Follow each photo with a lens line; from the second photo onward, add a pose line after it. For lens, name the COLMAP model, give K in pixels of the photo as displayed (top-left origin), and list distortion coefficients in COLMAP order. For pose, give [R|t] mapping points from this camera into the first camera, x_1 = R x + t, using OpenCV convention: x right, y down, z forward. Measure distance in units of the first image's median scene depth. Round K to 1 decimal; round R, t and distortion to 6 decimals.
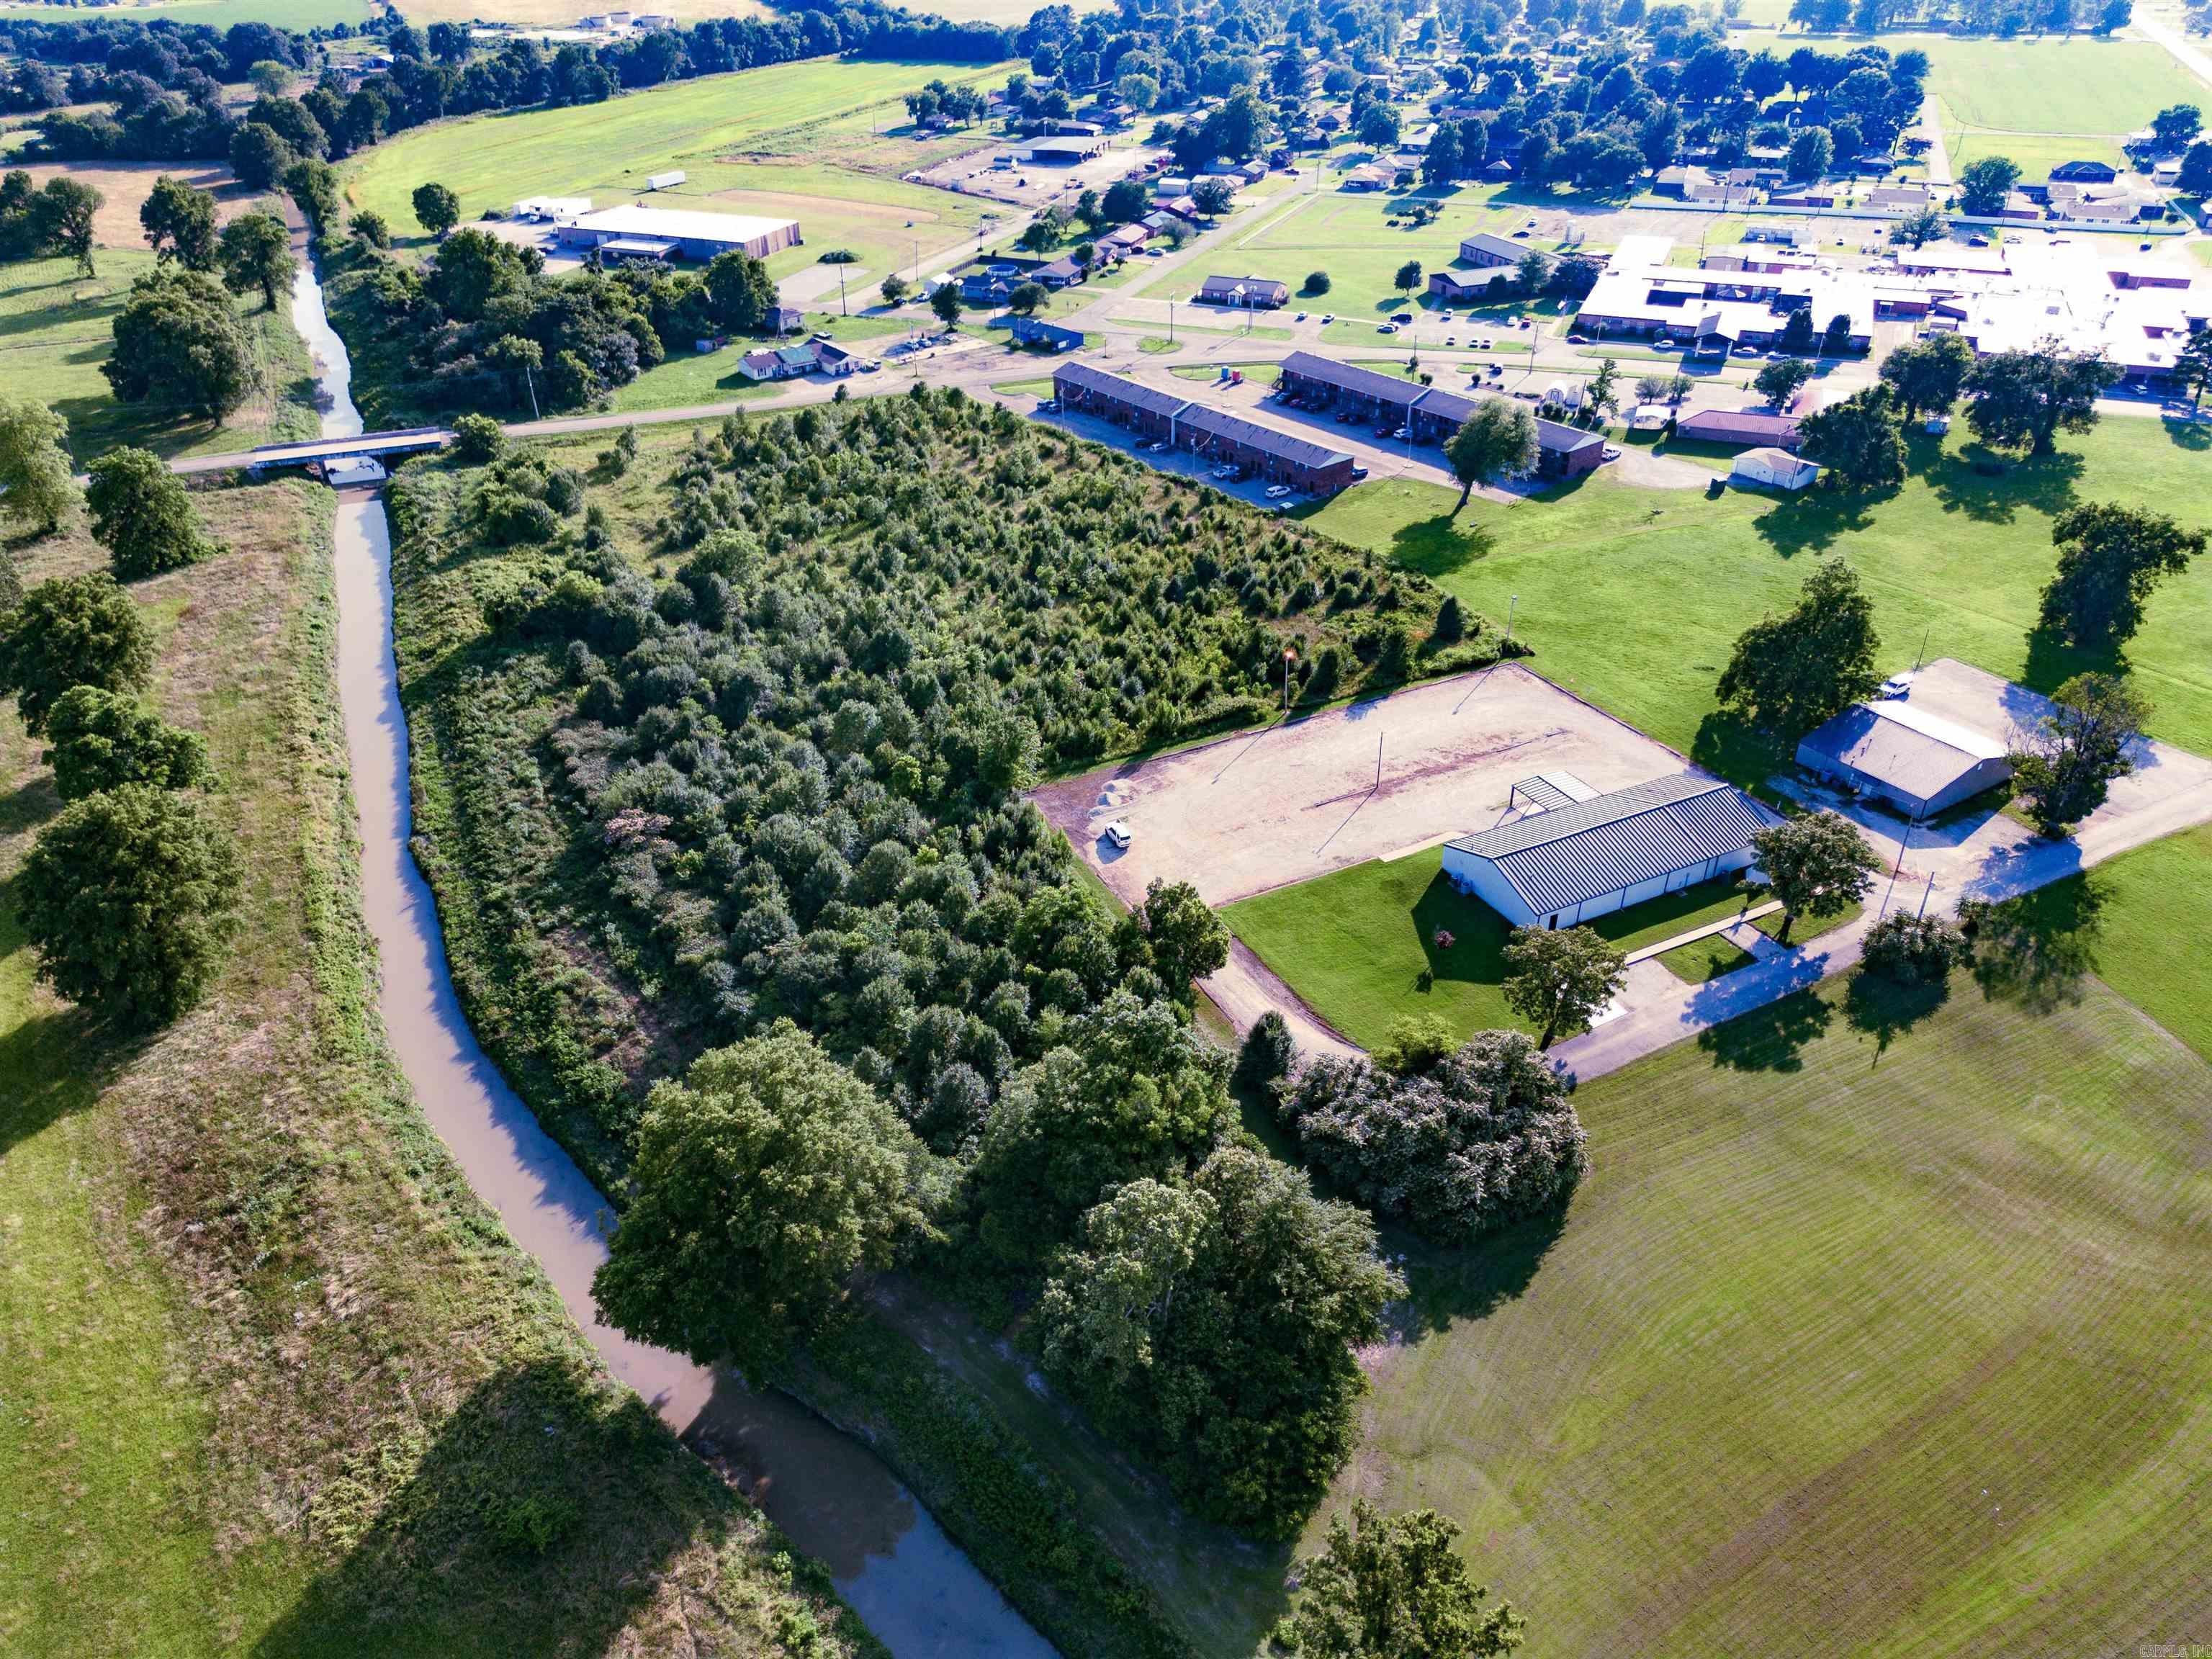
lens RADIAL K [[1575.6, 0, 1106.0], [0, 1575.6, 829.5], [0, 0, 1]] dist [0.057787, -0.051125]
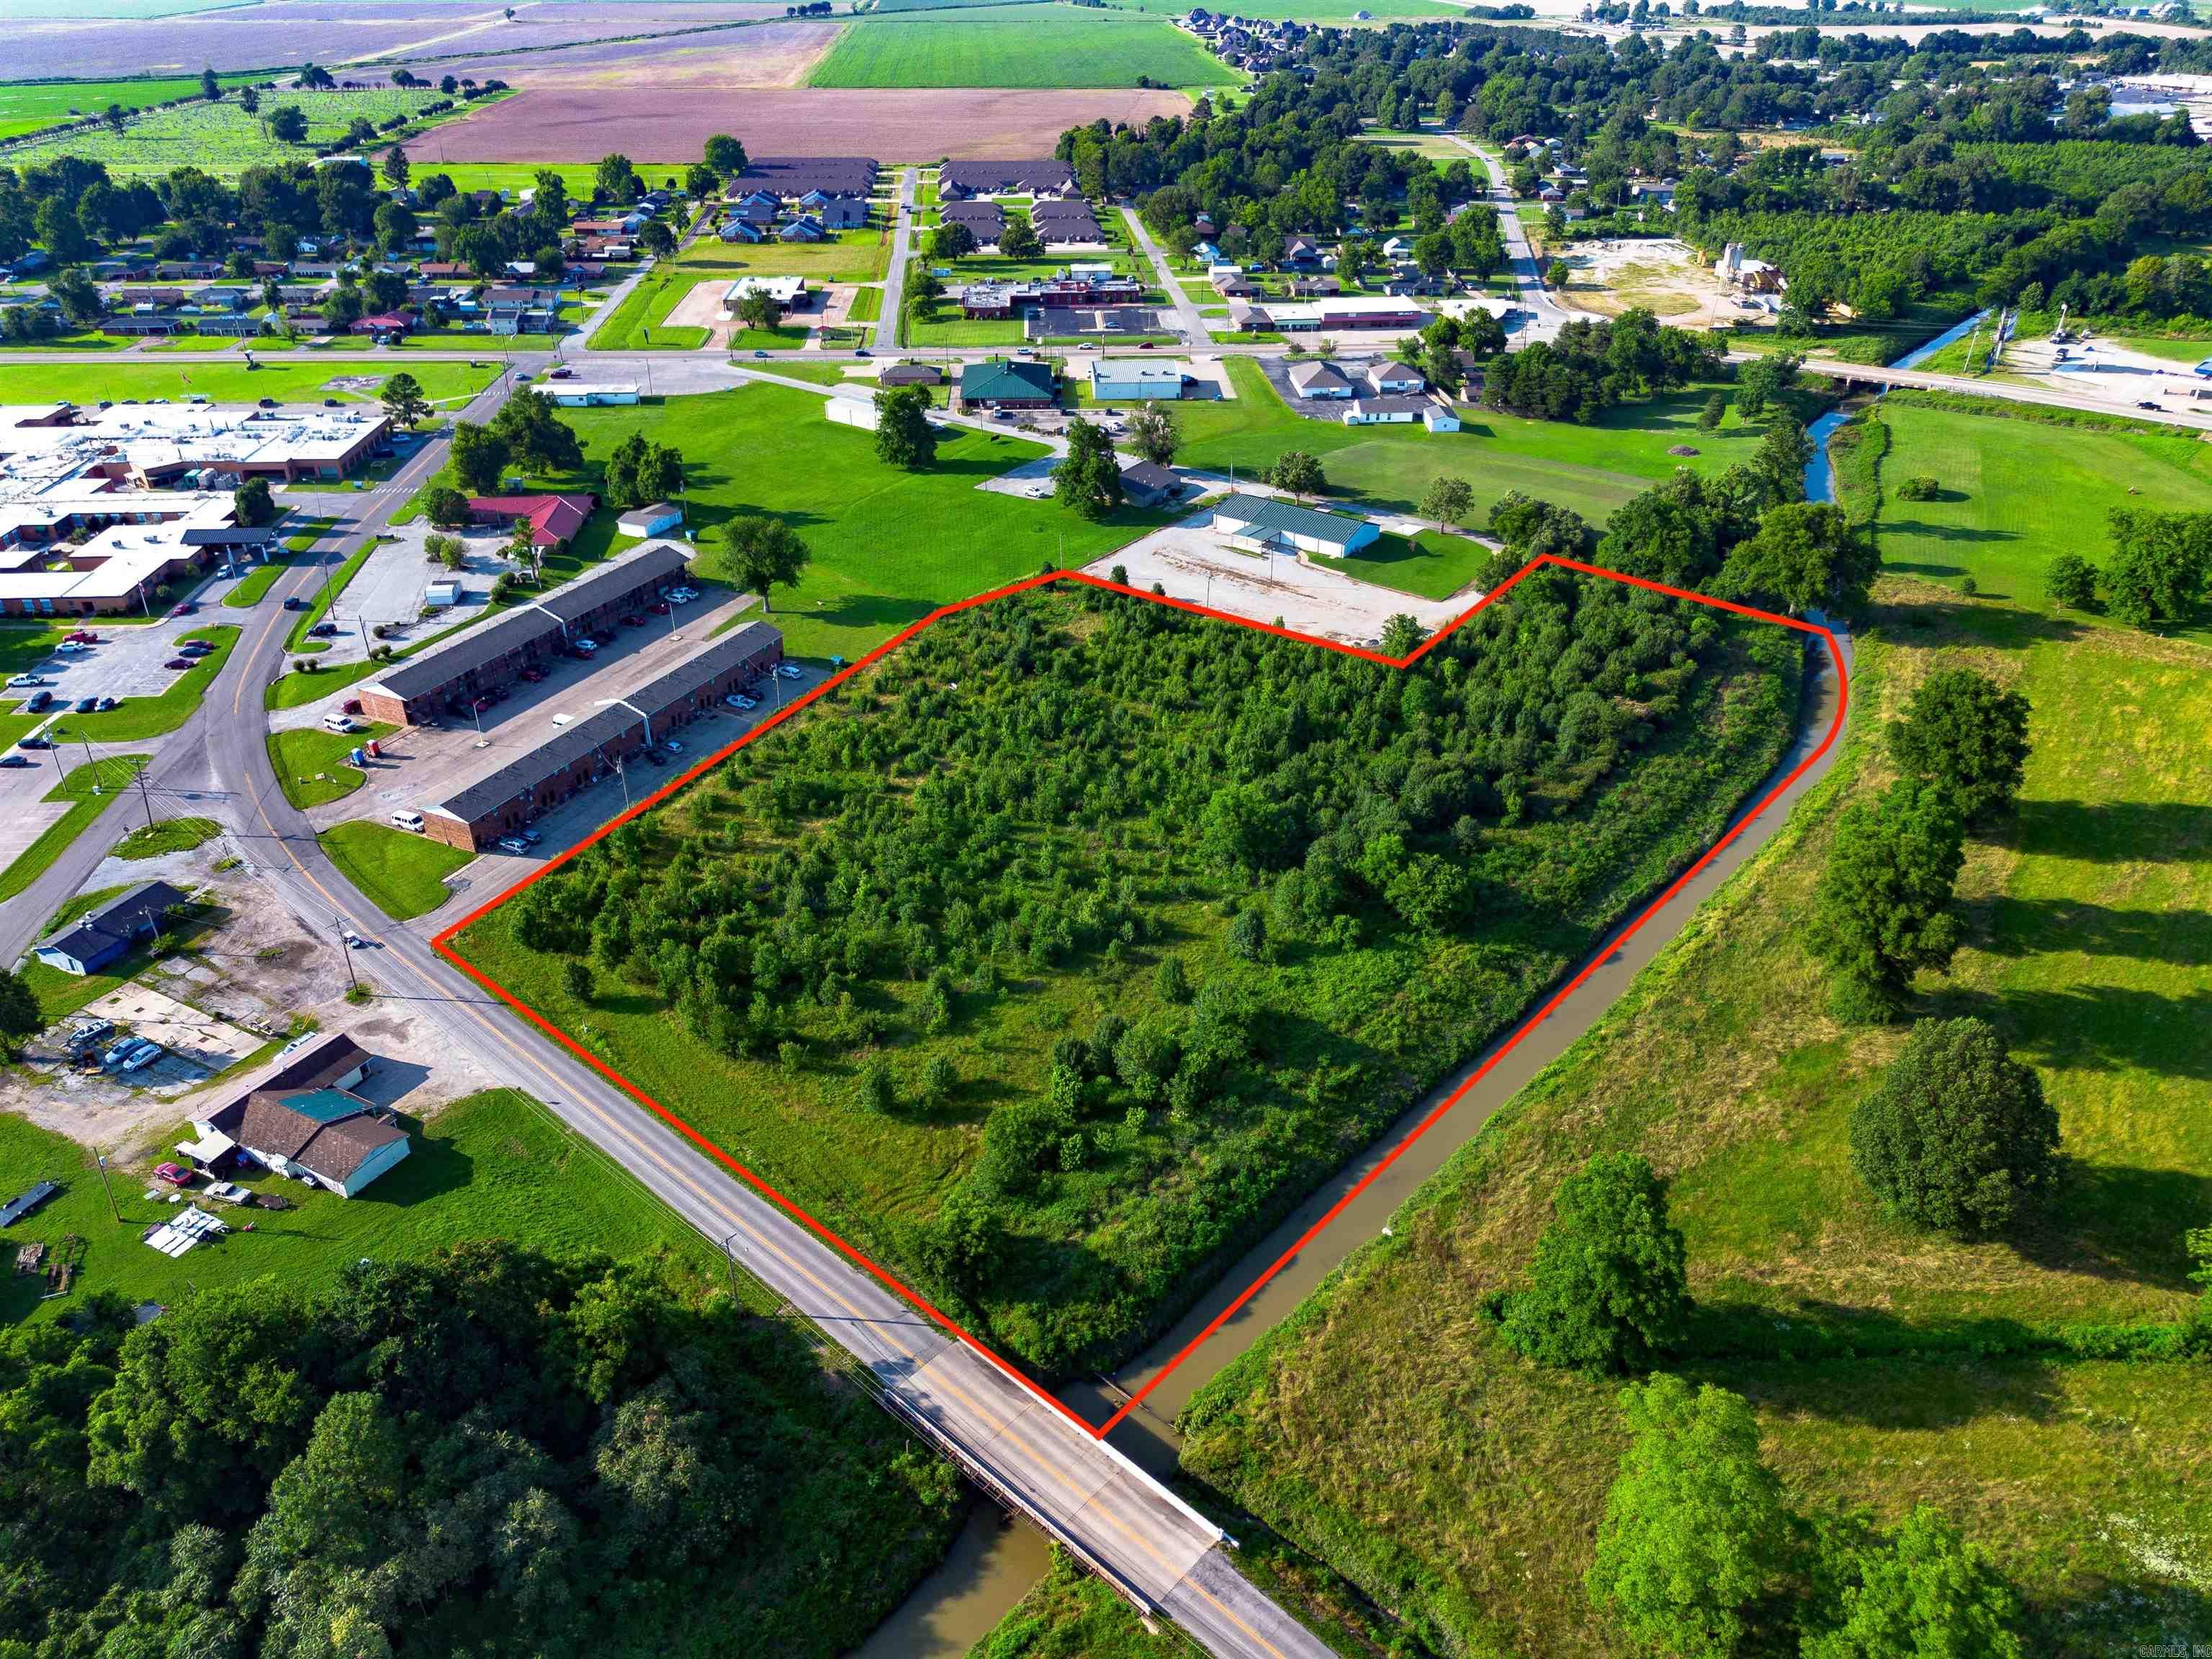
lens RADIAL K [[1564.4, 0, 1106.0], [0, 1564.4, 829.5], [0, 0, 1]] dist [0.039755, -0.003168]
pose [[-0.429783, -0.444743, 0.785806, -1.142947], [0.477323, 0.626830, 0.615831, -0.946120], [-0.766453, 0.639756, -0.057115, 1.359675]]
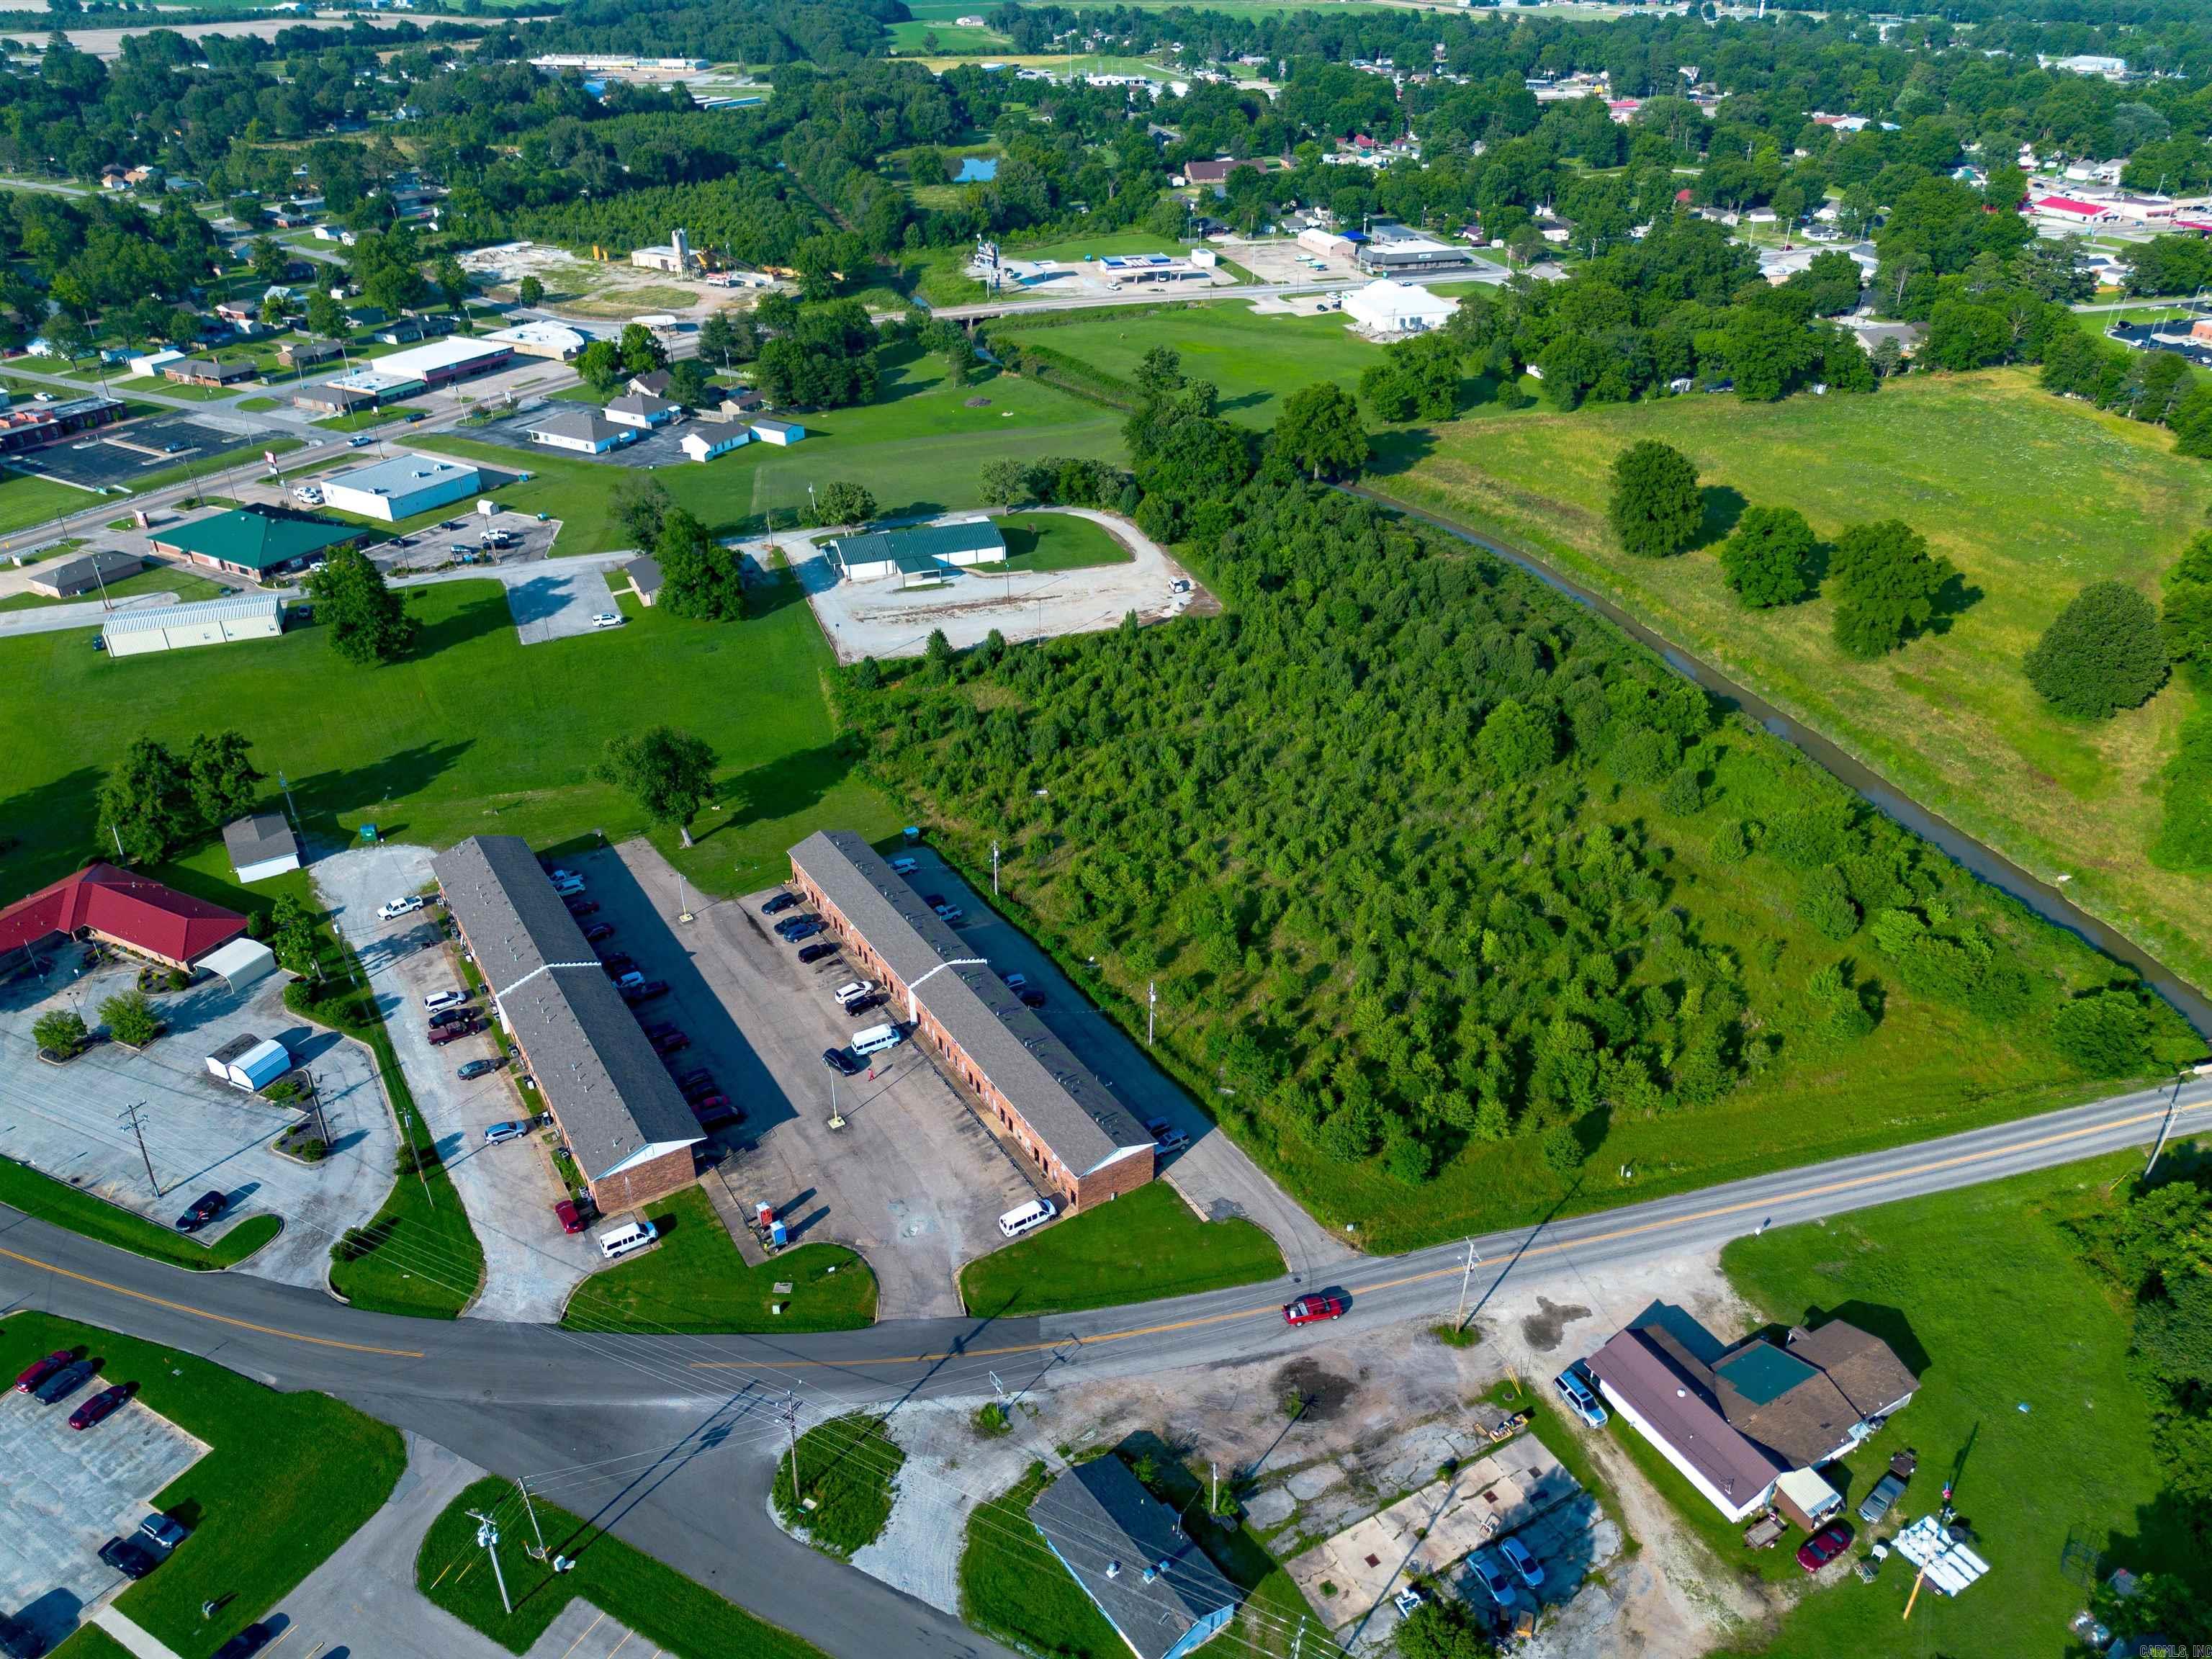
lens RADIAL K [[1575.6, 0, 1106.0], [0, 1575.6, 829.5], [0, 0, 1]] dist [0.057787, -0.051125]
pose [[-0.992712, -0.049816, 0.109732, -0.110856], [0.073288, 0.473269, 0.877864, -1.275691], [-0.095664, 0.879508, -0.466169, 1.885250]]
